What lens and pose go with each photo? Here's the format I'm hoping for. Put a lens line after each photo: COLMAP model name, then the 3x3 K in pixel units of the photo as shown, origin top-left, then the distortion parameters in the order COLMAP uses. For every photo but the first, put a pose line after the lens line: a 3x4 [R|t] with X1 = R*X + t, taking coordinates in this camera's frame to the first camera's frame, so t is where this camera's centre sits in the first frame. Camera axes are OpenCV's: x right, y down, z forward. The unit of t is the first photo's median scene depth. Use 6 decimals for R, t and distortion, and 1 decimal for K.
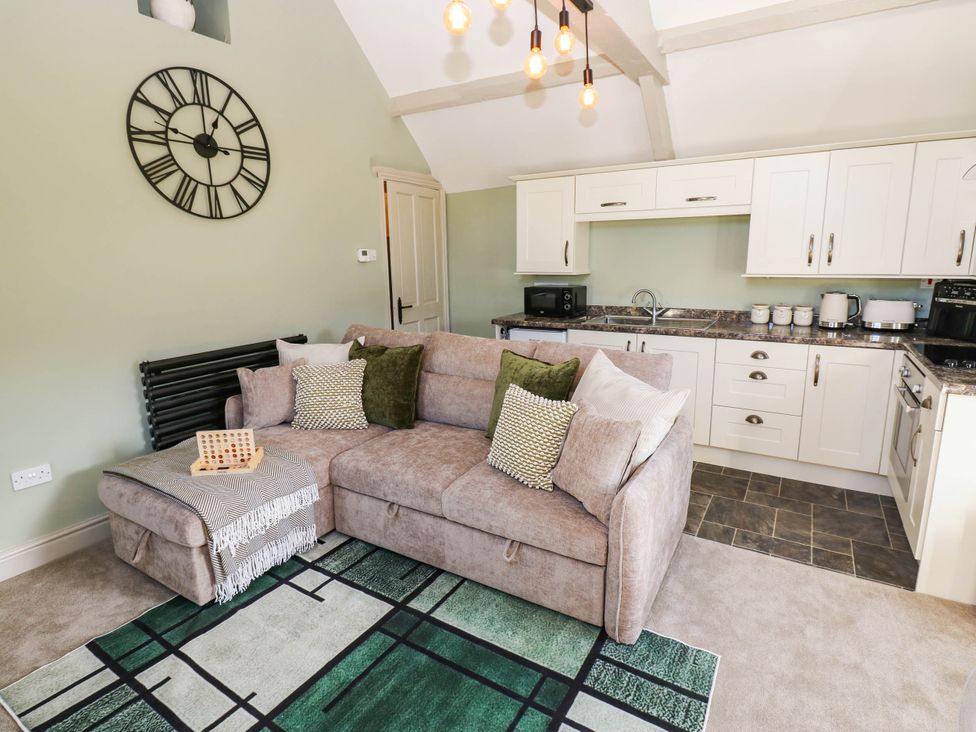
lens RADIAL K [[511.6, 0, 486.9], [0, 511.6, 353.5], [0, 0, 1]] dist [-0.001538, -0.006552]
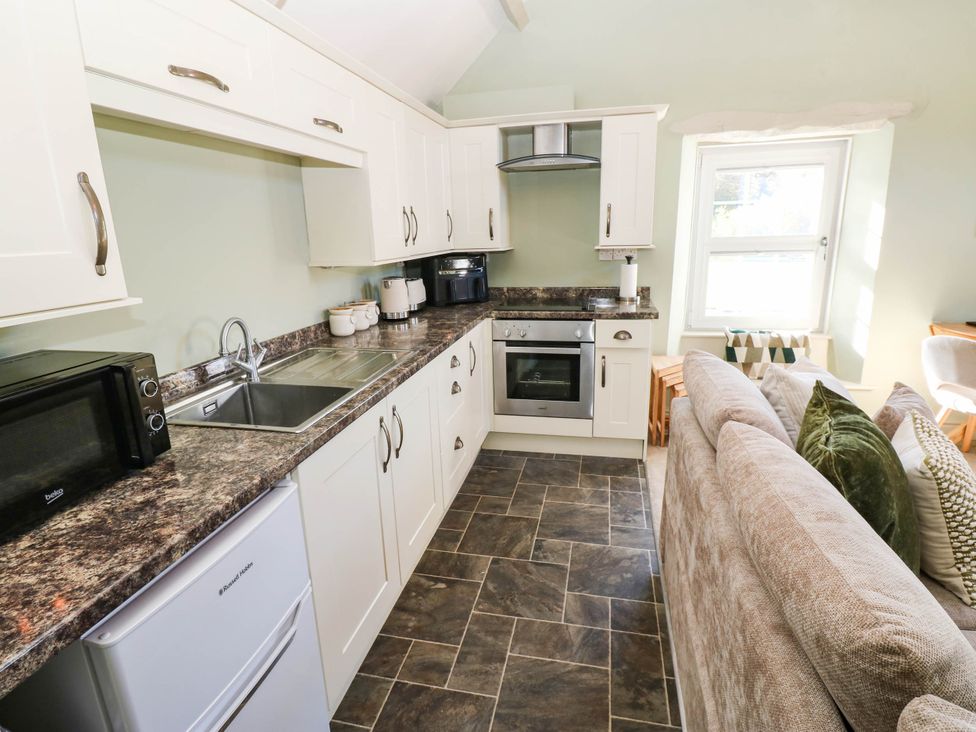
lens RADIAL K [[509.7, 0, 494.3], [0, 509.7, 356.4], [0, 0, 1]] dist [0.002620, -0.014814]
pose [[-0.333686, -0.196345, 0.922010, -0.191091], [0.215596, 0.936251, 0.277404, -0.199466], [-0.917699, 0.291348, -0.270082, 1.122770]]
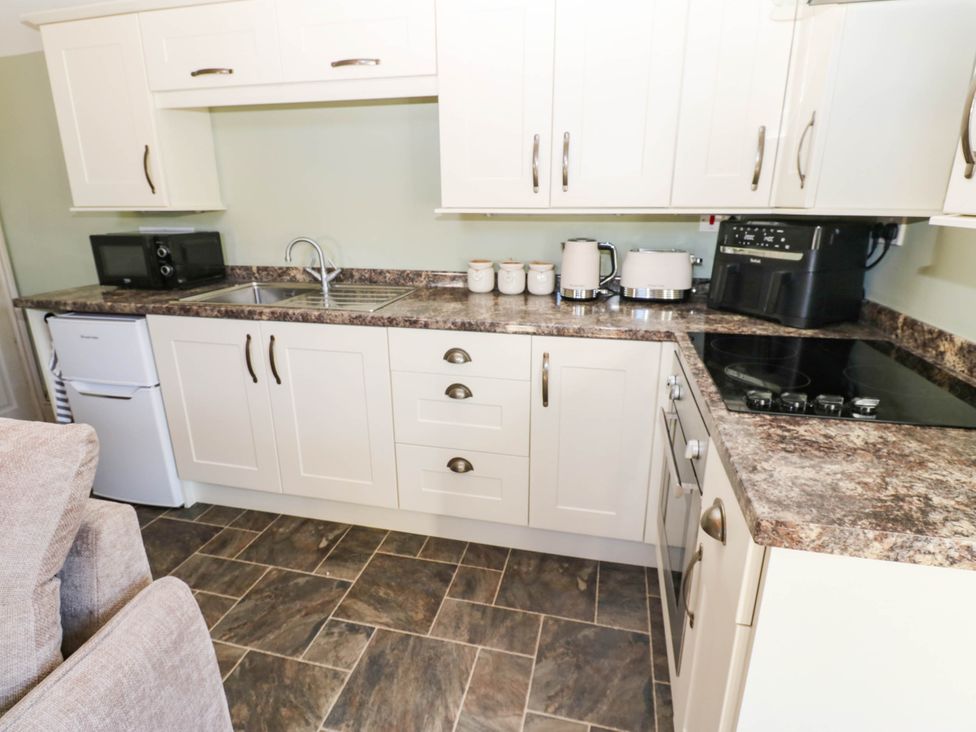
lens RADIAL K [[511.6, 0, 486.9], [0, 511.6, 353.5], [0, 0, 1]] dist [-0.001538, -0.006552]
pose [[0.950108, -0.072901, 0.303281, 0.385983], [0.045147, 0.994206, 0.097546, -0.050028], [-0.308635, -0.078987, 0.947895, 0.454355]]
